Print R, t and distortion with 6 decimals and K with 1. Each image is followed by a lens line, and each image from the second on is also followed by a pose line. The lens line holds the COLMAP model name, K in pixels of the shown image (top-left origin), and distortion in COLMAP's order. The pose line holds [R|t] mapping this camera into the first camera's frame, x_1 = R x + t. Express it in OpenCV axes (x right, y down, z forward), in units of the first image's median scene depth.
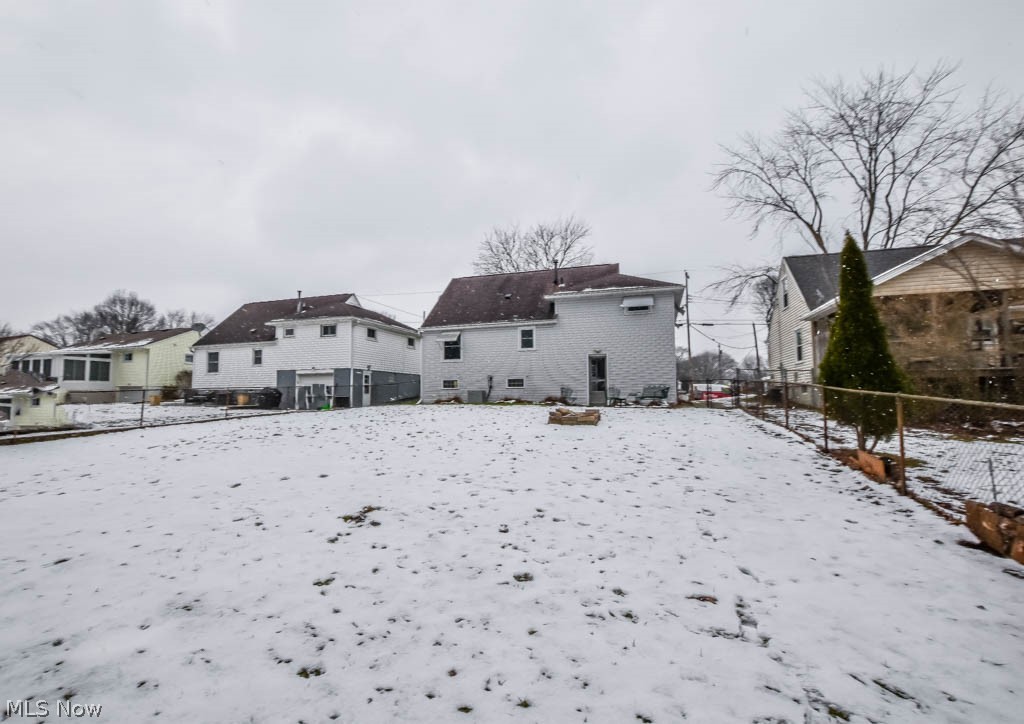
lens RADIAL K [[481.5, 0, 512.0], [0, 481.5, 362.0], [0, 0, 1]] dist [-0.002728, -0.000146]
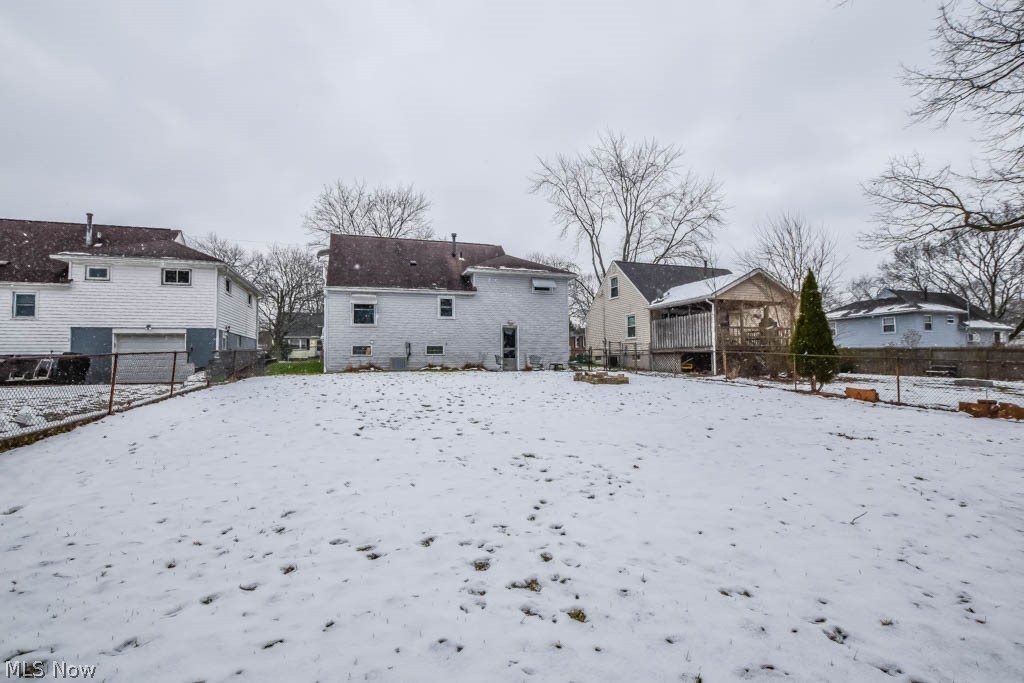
lens RADIAL K [[468.8, 0, 512.0], [0, 468.8, 341.5], [0, 0, 1]] dist [-0.008954, -0.000564]
pose [[0.788617, 0.022478, 0.614473, -0.451456], [-0.037277, 0.999241, 0.011288, 0.007643], [-0.613753, -0.031808, 0.788857, 0.111287]]
